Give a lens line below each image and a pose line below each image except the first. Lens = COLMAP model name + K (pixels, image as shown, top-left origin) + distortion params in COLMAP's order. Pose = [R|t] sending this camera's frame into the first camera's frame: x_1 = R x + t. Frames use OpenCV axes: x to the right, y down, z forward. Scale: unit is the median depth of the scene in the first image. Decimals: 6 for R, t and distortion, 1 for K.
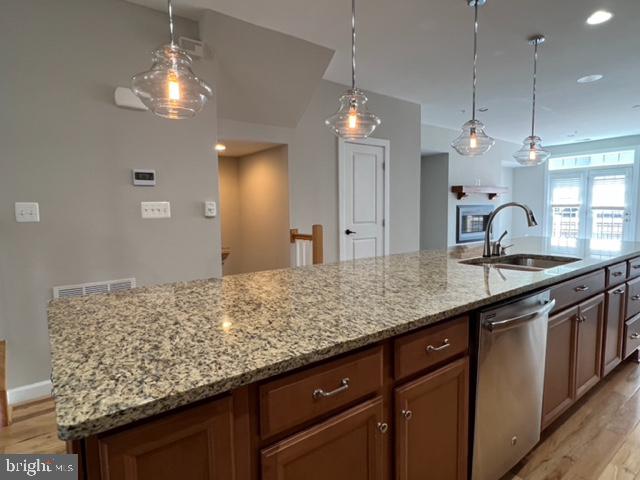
lens RADIAL K [[362.8, 0, 320.7], [0, 362.8, 240.9], [0, 0, 1]] dist [0.000285, 0.000105]
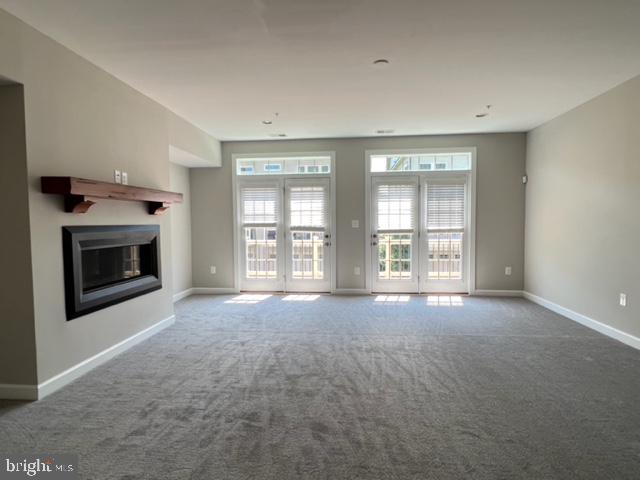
lens RADIAL K [[362.8, 0, 317.4], [0, 362.8, 241.2], [0, 0, 1]] dist [0.000285, 0.000105]
pose [[0.680881, -0.032450, 0.731675, 0.278604], [0.063694, 0.997856, -0.015017, -0.059712], [-0.729619, 0.056828, 0.681489, 0.534762]]
